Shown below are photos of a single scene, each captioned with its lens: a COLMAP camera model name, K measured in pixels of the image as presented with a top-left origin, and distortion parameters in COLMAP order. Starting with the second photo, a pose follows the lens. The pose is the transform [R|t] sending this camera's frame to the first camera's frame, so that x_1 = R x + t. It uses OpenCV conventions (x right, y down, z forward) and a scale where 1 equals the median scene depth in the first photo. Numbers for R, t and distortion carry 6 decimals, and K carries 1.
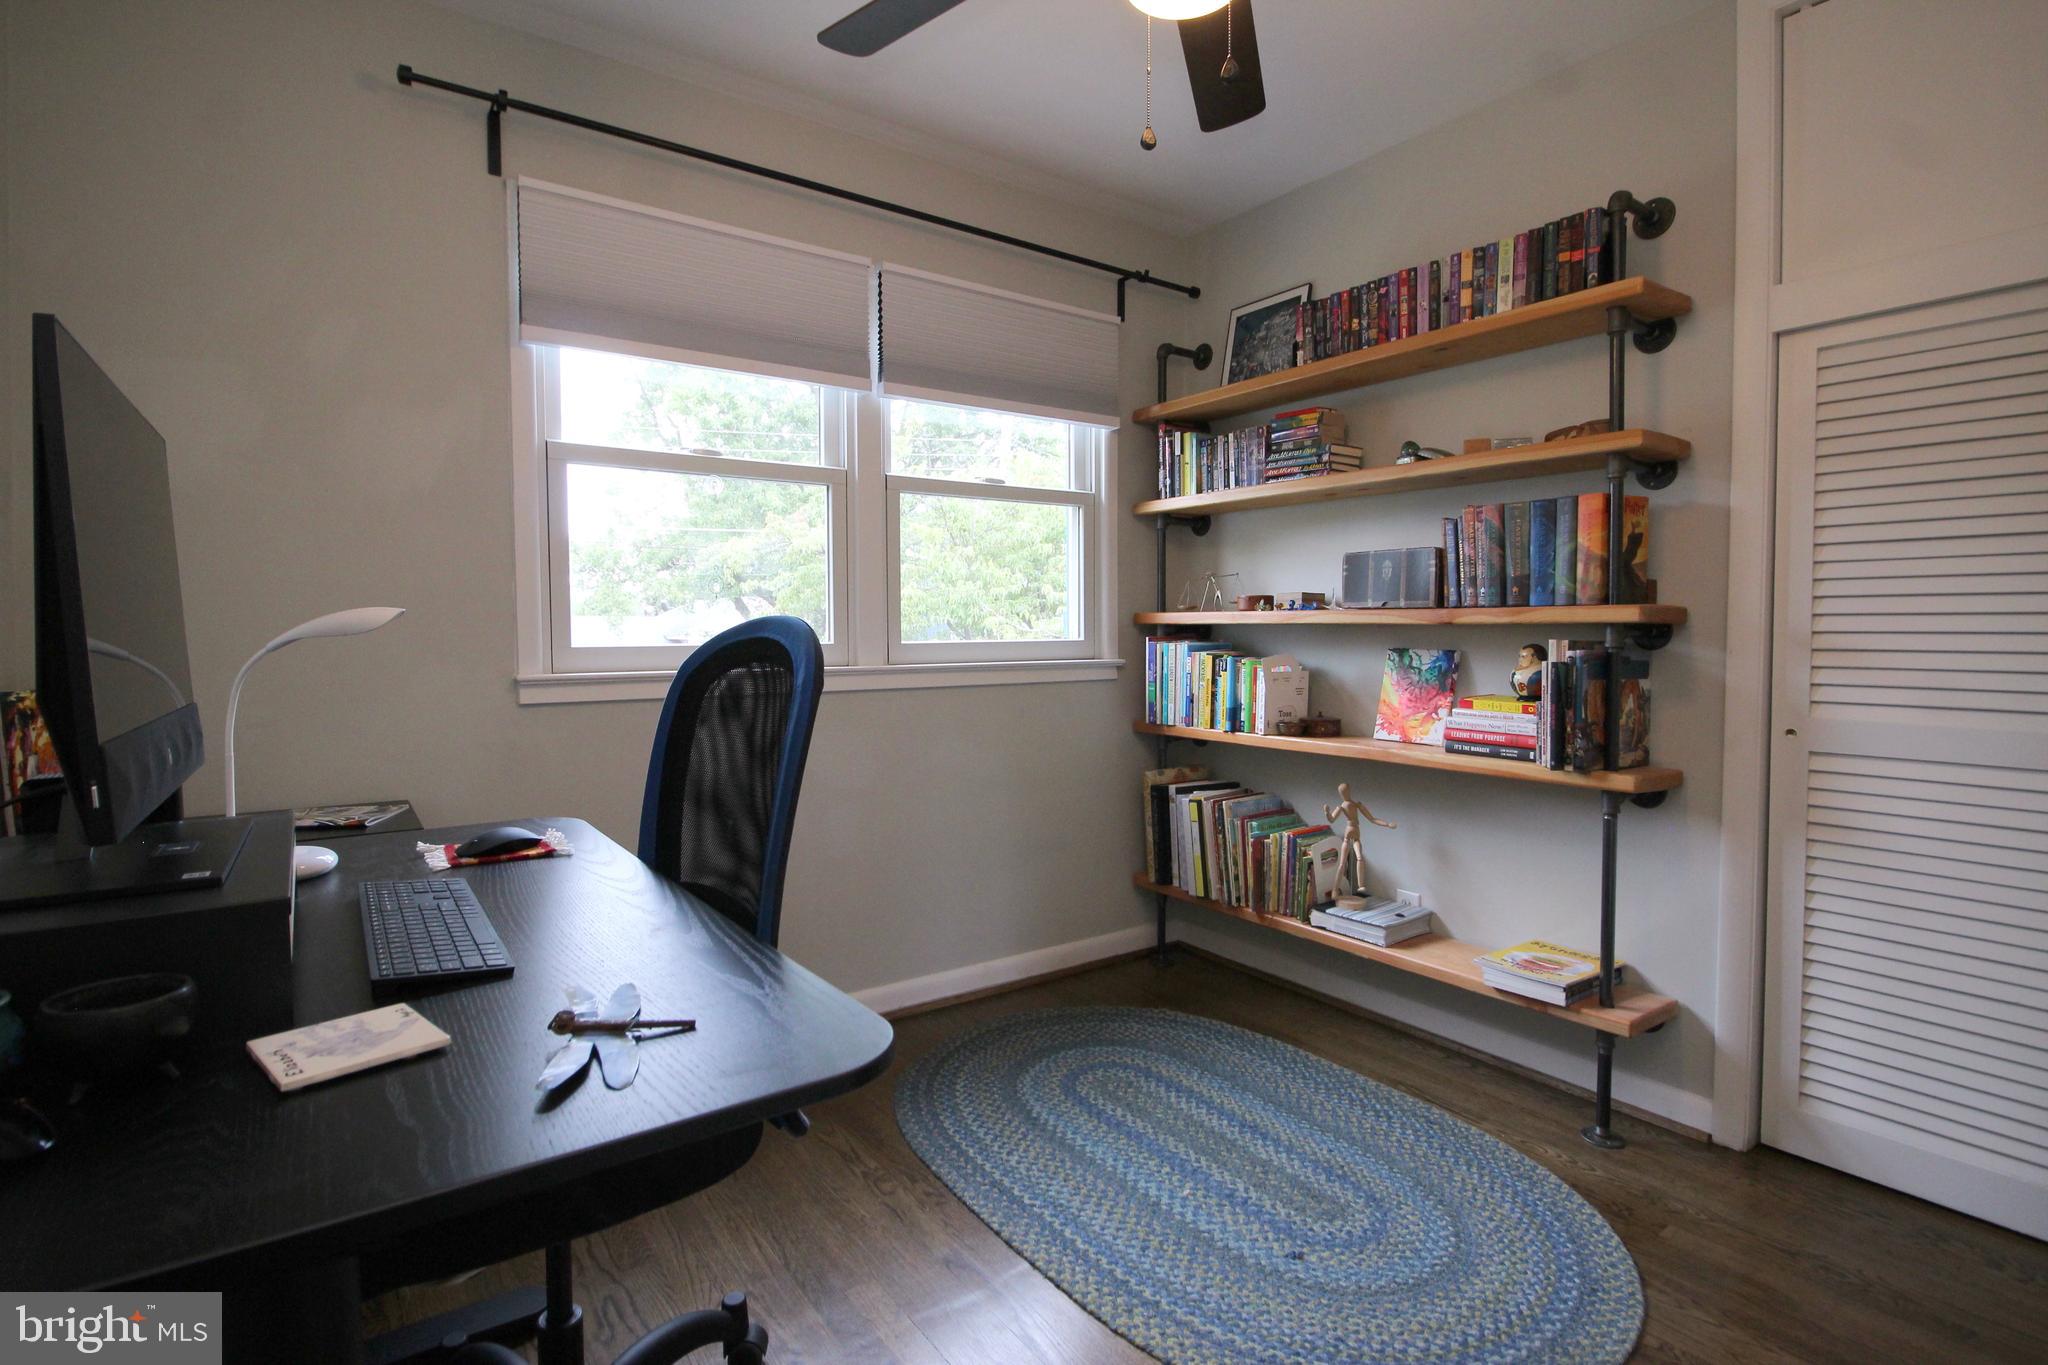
lens RADIAL K [[983.0, 0, 1018.9], [0, 983.0, 675.3], [0, 0, 1]] dist [-0.004694, -0.008976]
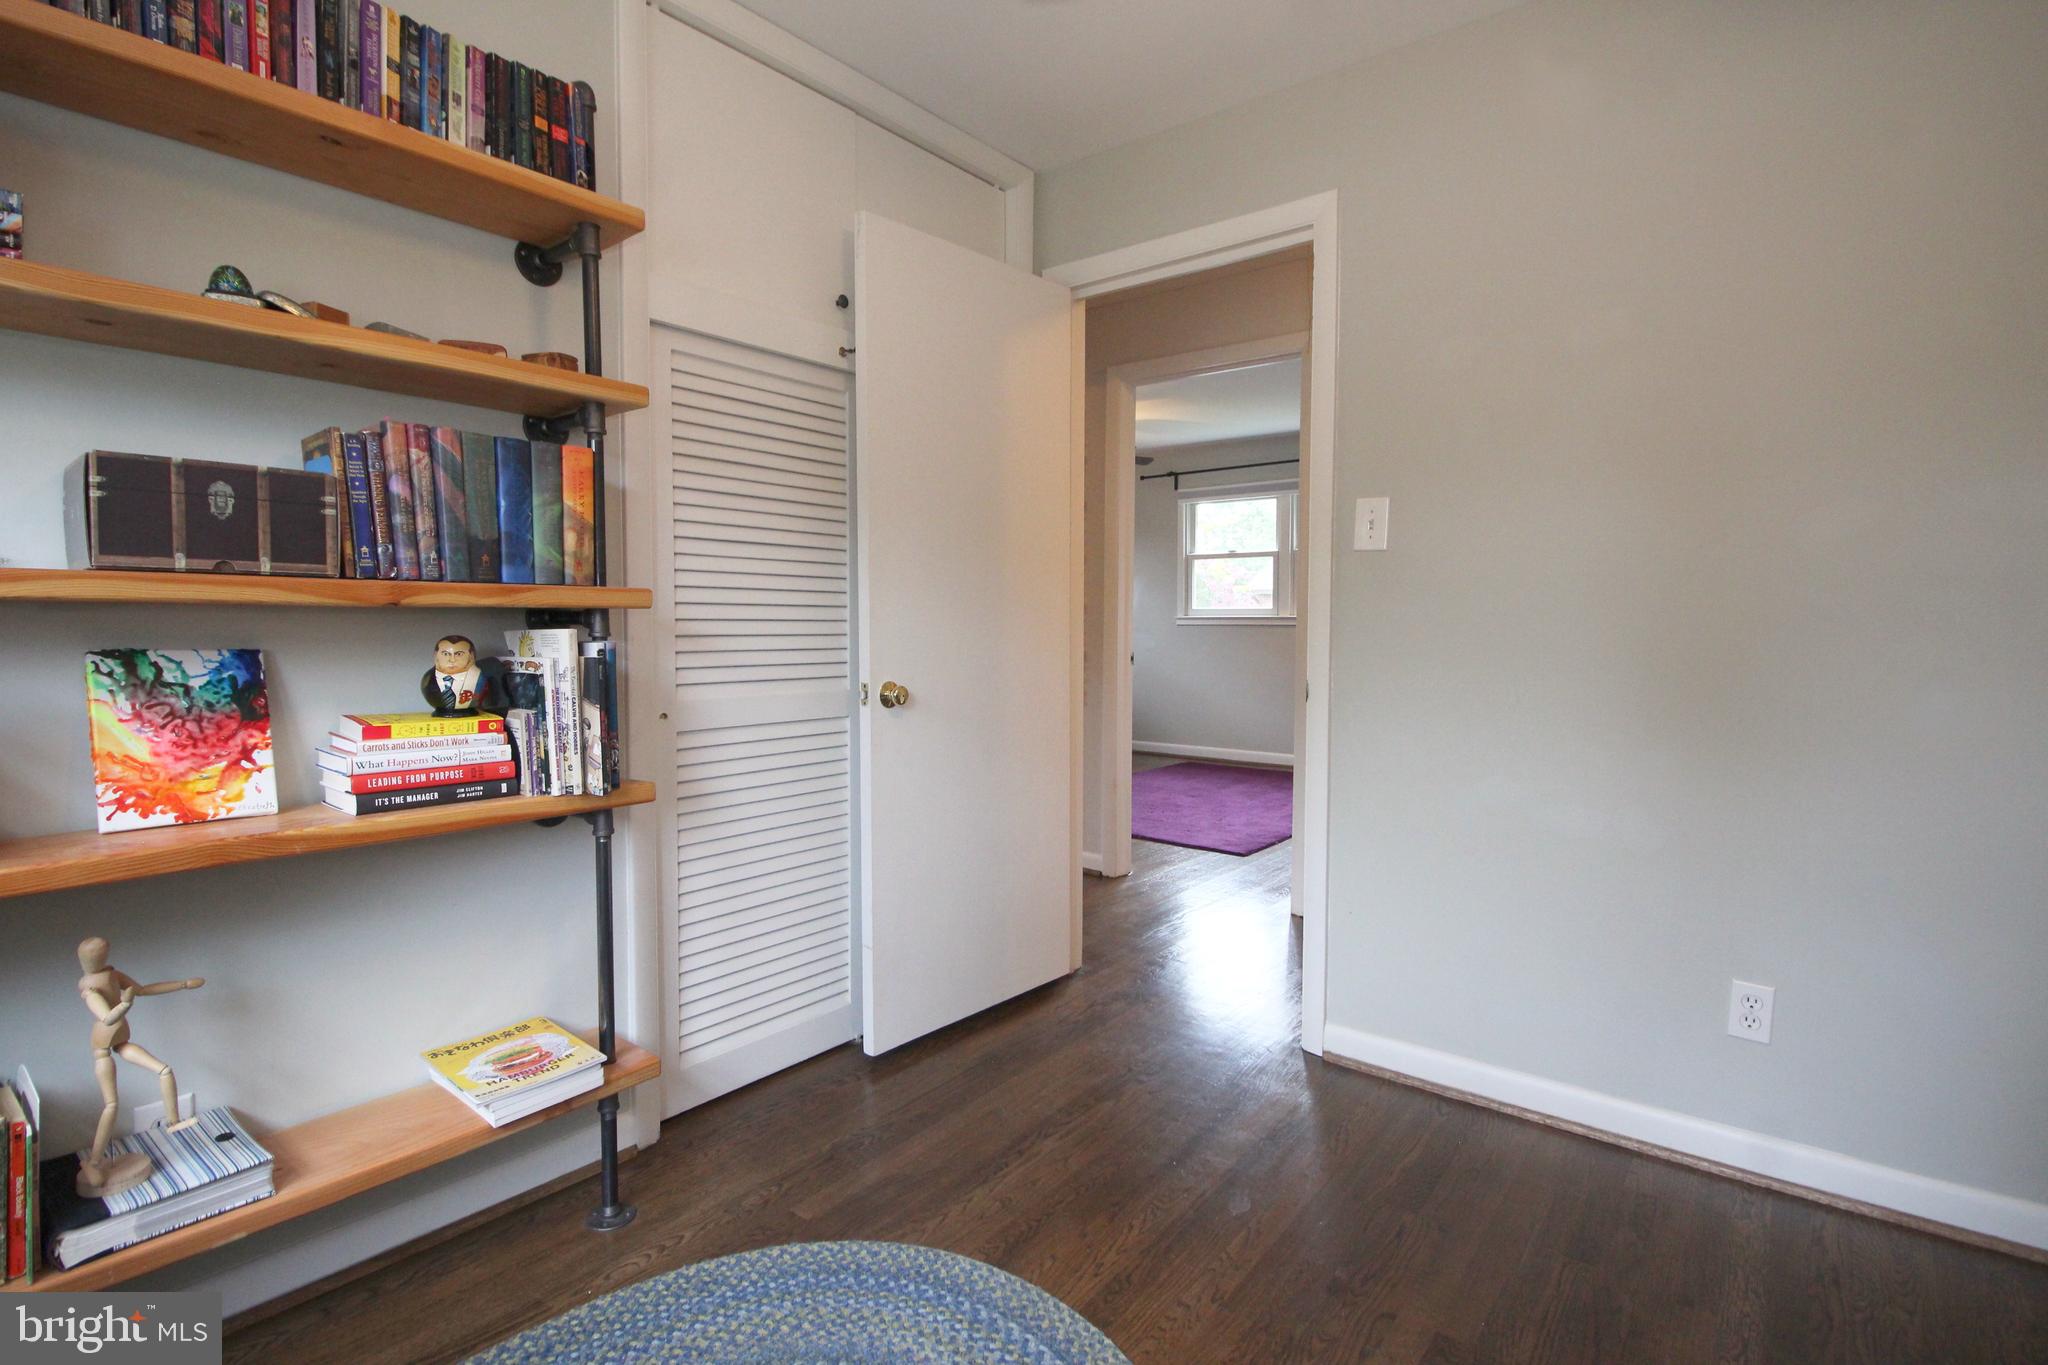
lens RADIAL K [[983.0, 0, 1017.5], [0, 983.0, 670.9], [0, 0, 1]] dist [-0.004694, -0.008976]
pose [[-0.270440, -0.050184, 0.961428, -0.268989], [0.038280, 0.997290, 0.062824, -0.035520], [-0.961975, 0.053794, -0.267787, 0.802274]]
